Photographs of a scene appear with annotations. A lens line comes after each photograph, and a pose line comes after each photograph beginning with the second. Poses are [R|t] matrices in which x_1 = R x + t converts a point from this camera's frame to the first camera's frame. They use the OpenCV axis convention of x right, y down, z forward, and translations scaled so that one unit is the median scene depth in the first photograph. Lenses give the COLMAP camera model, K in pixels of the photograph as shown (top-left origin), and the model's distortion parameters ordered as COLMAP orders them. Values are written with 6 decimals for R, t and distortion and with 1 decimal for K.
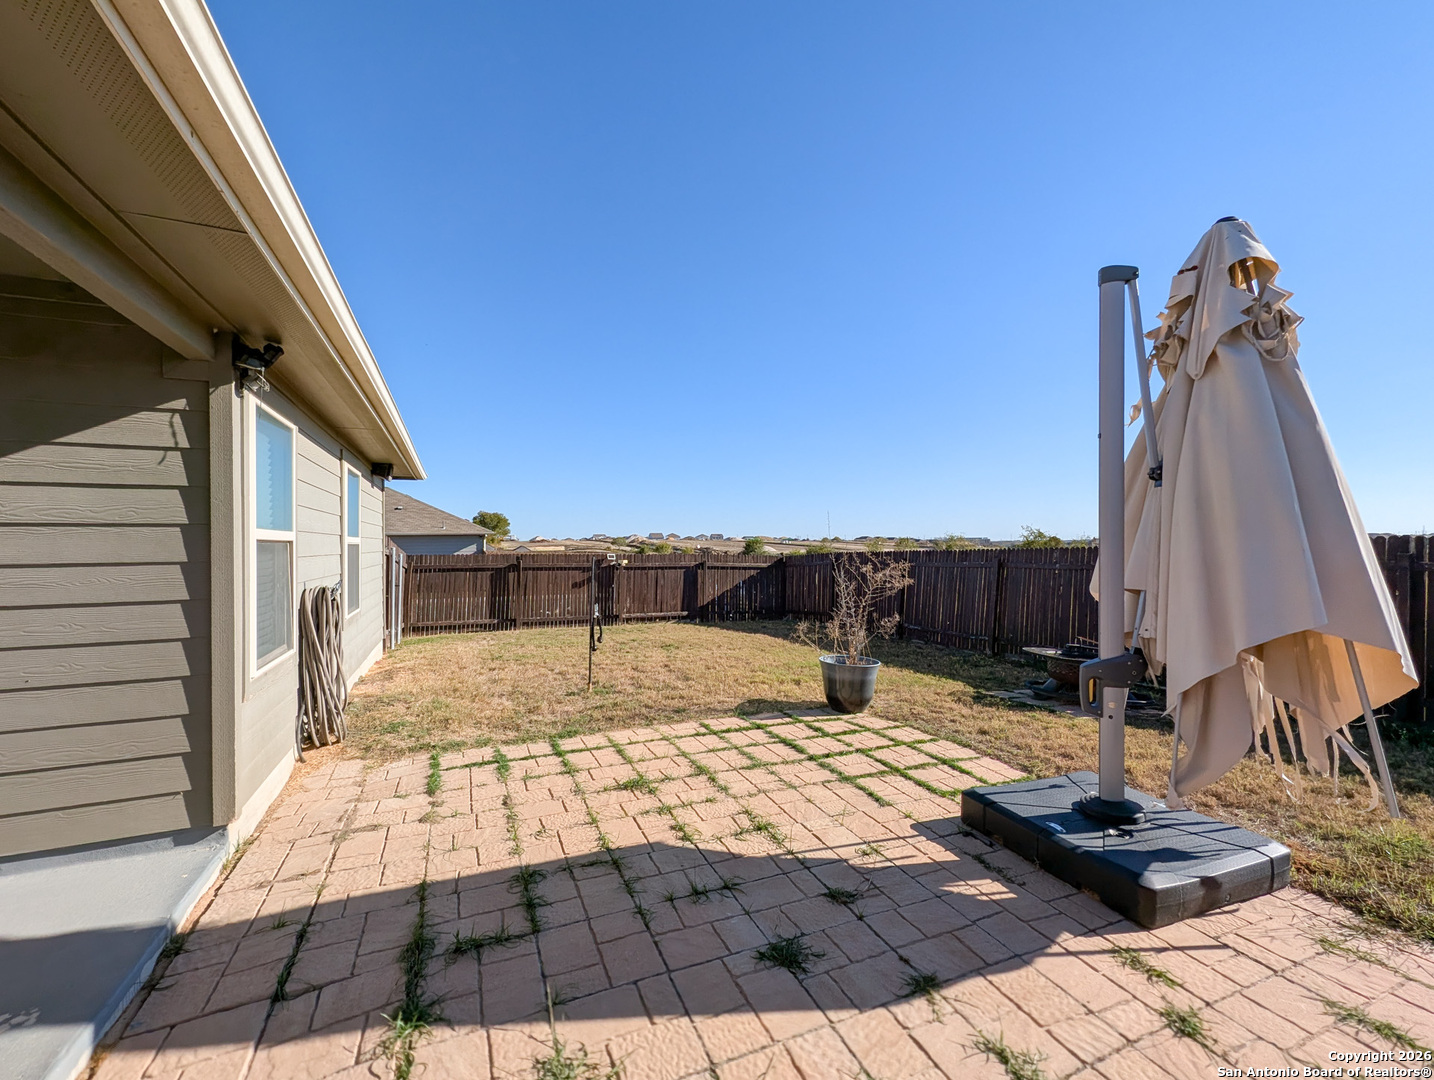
lens RADIAL K [[590.8, 0, 717.0], [0, 590.8, 540.0], [0, 0, 1]] dist [-0.002065, -0.000223]
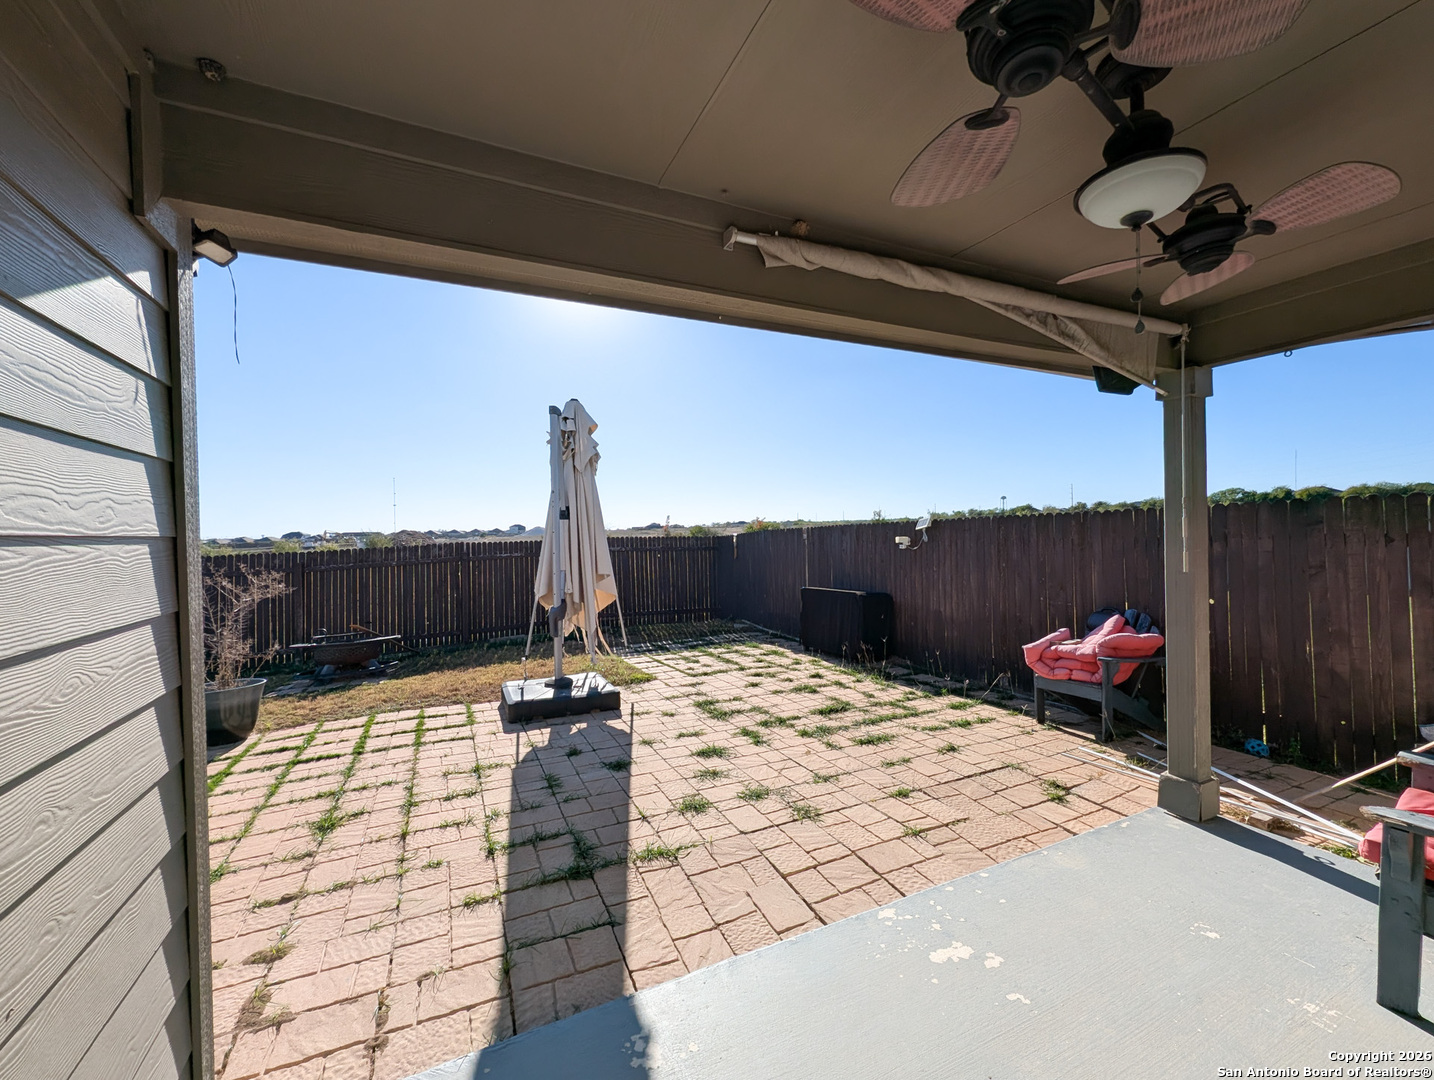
lens RADIAL K [[590.8, 0, 717.0], [0, 590.8, 540.0], [0, 0, 1]] dist [-0.002065, -0.000223]
pose [[-0.021405, -0.007644, 0.999742, -0.992033], [0.015508, 0.999848, 0.007977, -0.015380], [-0.999651, 0.015675, -0.021283, 0.398767]]
